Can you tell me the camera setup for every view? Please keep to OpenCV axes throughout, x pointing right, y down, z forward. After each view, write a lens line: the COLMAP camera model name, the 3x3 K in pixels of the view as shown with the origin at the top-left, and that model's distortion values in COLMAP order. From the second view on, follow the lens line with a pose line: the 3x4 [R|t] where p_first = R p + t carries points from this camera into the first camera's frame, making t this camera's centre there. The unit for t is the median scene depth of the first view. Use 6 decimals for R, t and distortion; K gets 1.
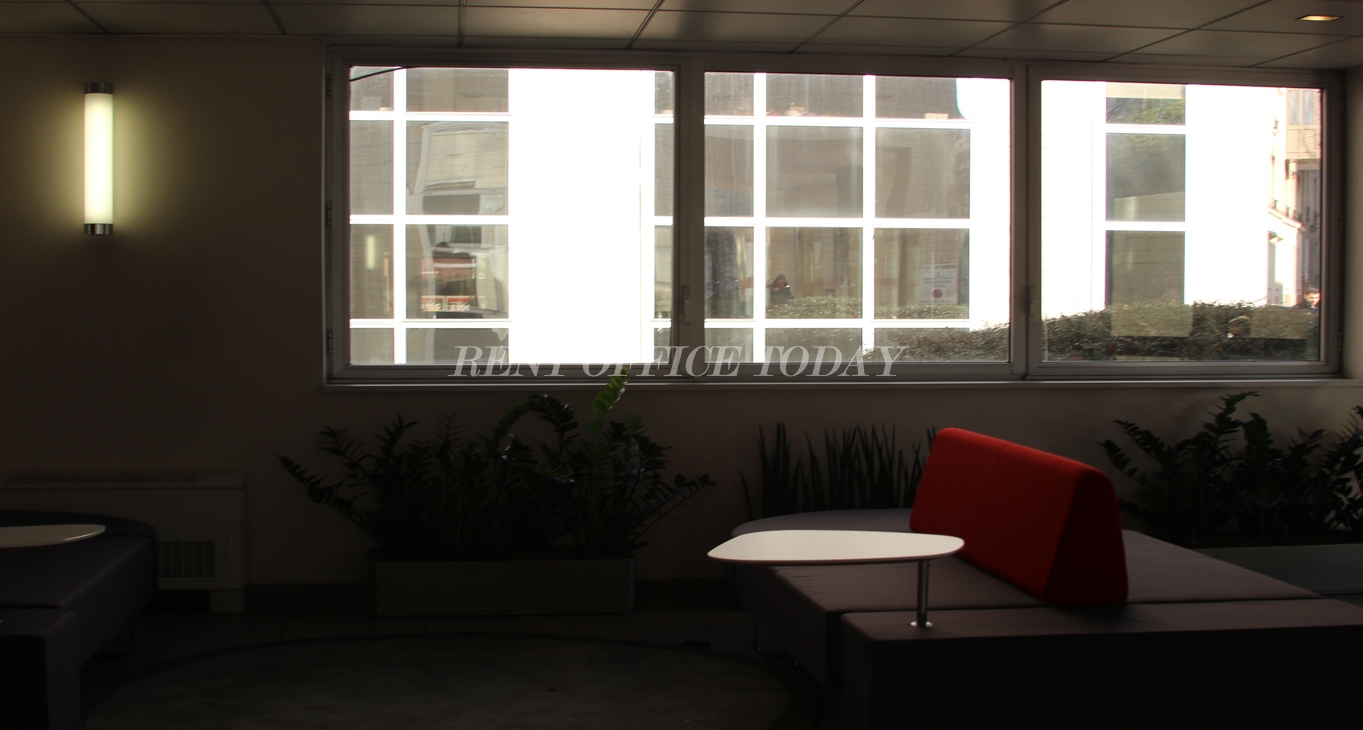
lens RADIAL K [[1707.5, 0, 648.3], [0, 1707.5, 363.5], [0, 0, 1]] dist [-0.147199, 0.075294]
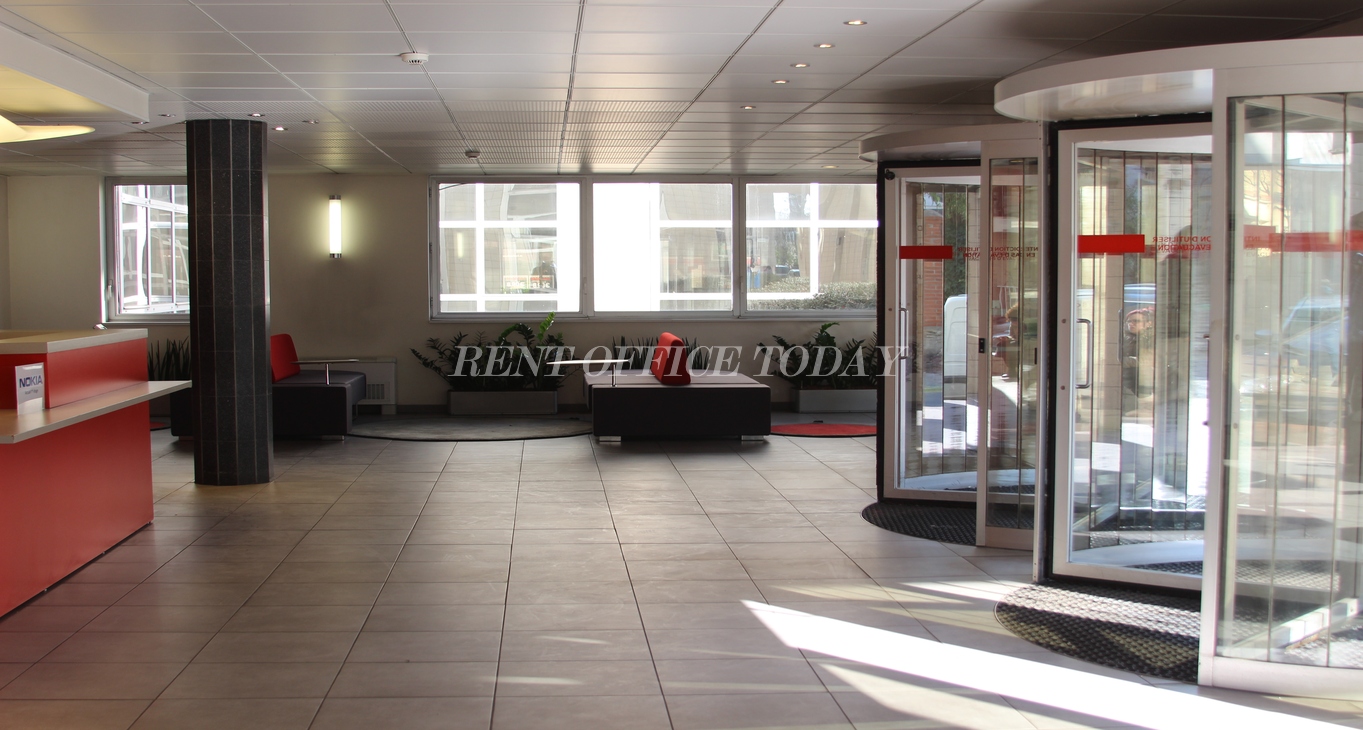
lens RADIAL K [[1707.5, 0, 648.3], [0, 1707.5, 363.5], [0, 0, 1]] dist [-0.147199, 0.075294]
pose [[0.998356, -0.001988, -0.057285, 0.250313], [0.002813, 0.999894, 0.014310, 0.039633], [0.057250, -0.014448, 0.998255, -1.354258]]
